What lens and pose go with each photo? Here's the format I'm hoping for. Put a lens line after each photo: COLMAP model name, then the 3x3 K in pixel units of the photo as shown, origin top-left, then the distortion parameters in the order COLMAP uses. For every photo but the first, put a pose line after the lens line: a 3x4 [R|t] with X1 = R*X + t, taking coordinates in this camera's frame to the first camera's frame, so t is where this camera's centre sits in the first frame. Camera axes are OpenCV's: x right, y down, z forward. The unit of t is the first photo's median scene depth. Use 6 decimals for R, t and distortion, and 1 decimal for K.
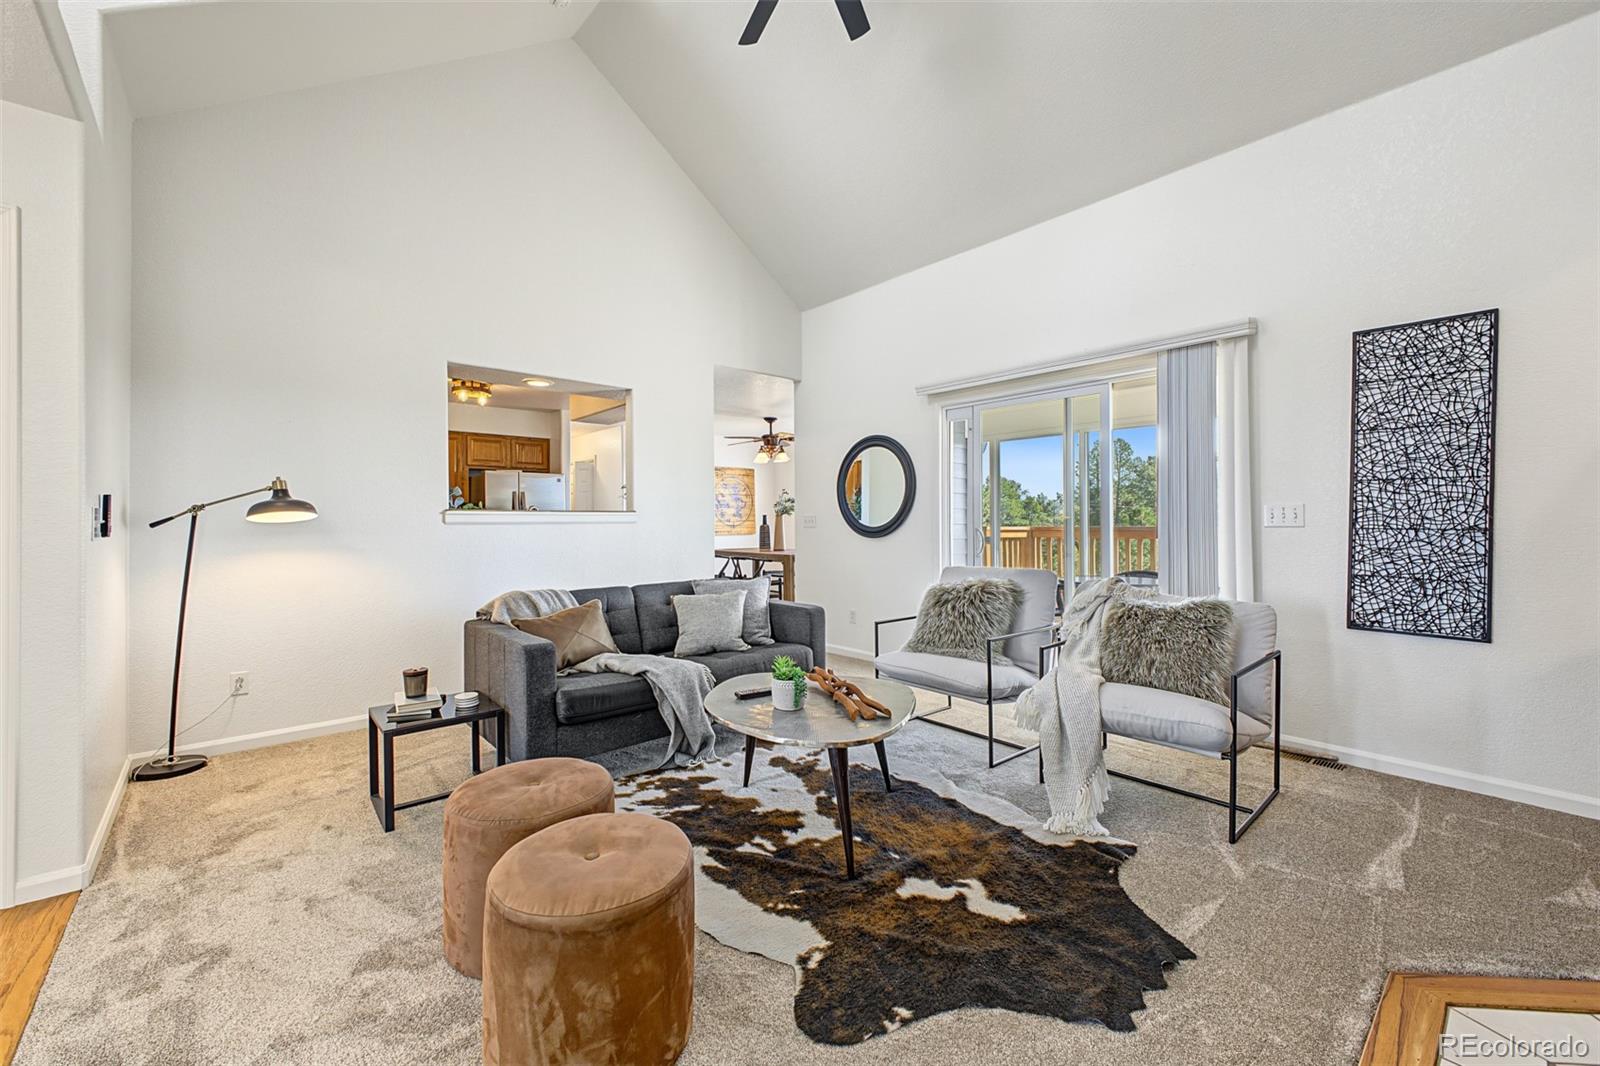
lens RADIAL K [[641.5, 0, 794.5], [0, 641.5, 525.2], [0, 0, 1]] dist [0.018843, -0.005053]
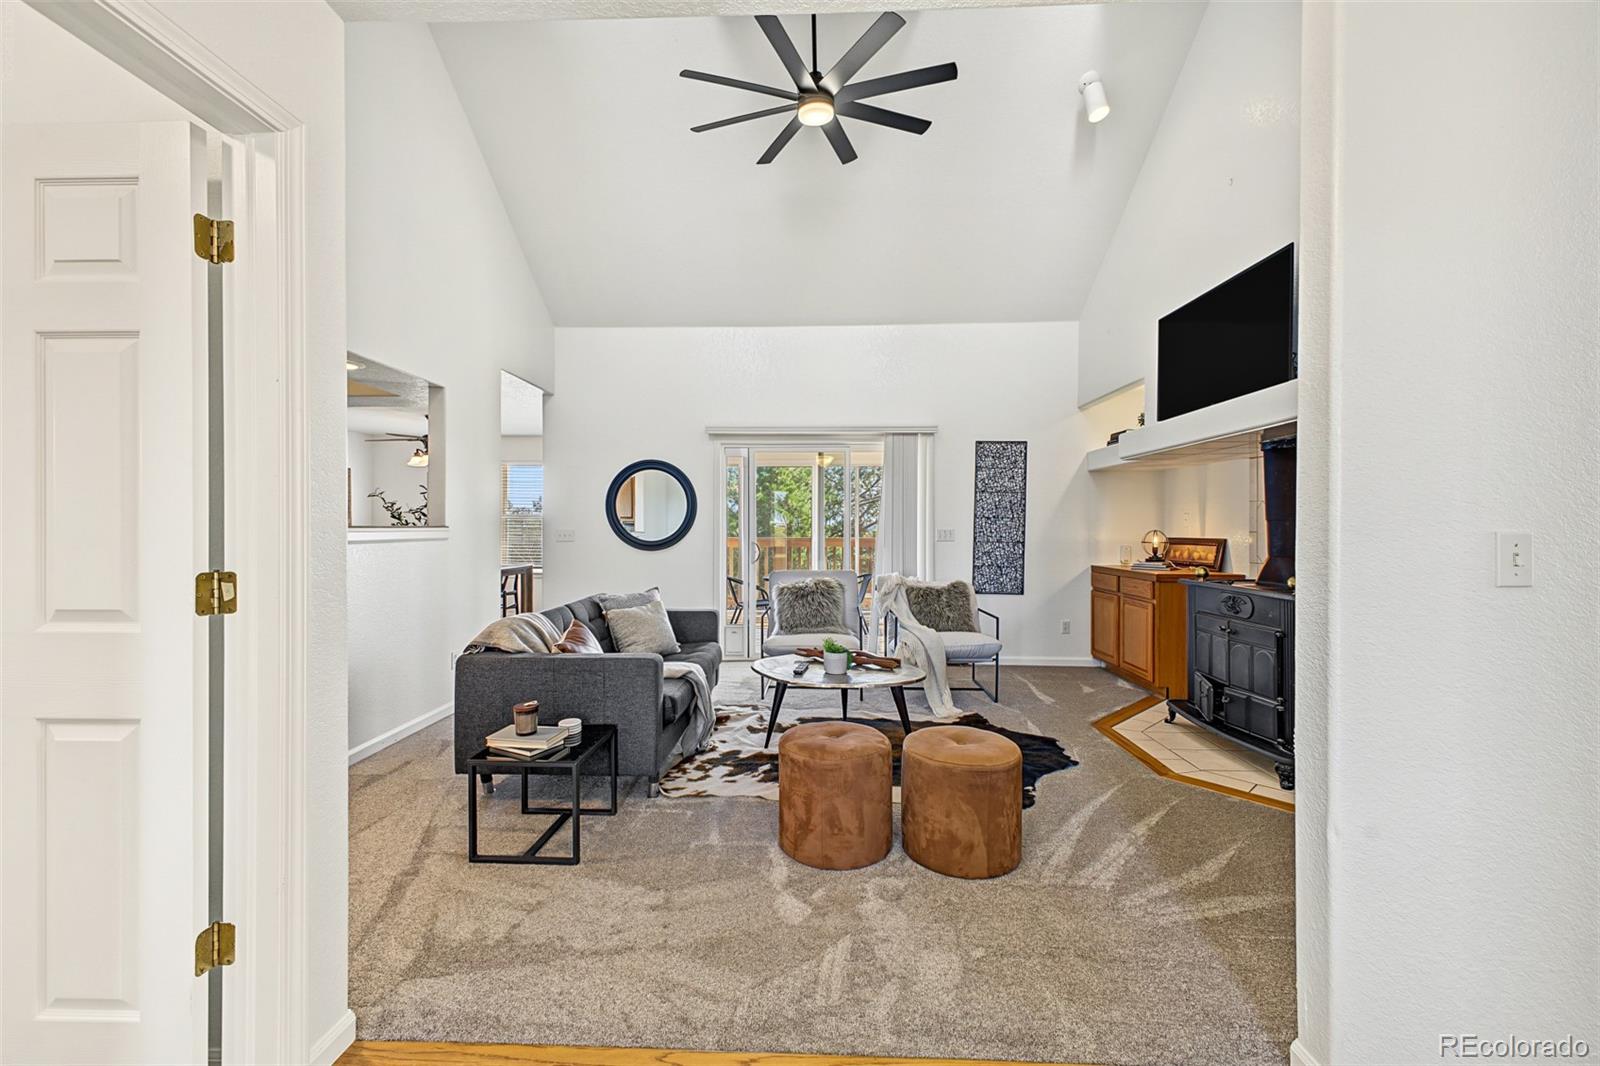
lens RADIAL K [[641.5, 0, 789.8], [0, 641.5, 532.4], [0, 0, 1]] dist [0.018843, -0.005053]
pose [[0.689168, 0.001093, 0.724601, -0.940288], [-0.002618, 0.999996, 0.000981, -0.024482], [-0.724597, -0.002573, 0.689168, 0.079810]]
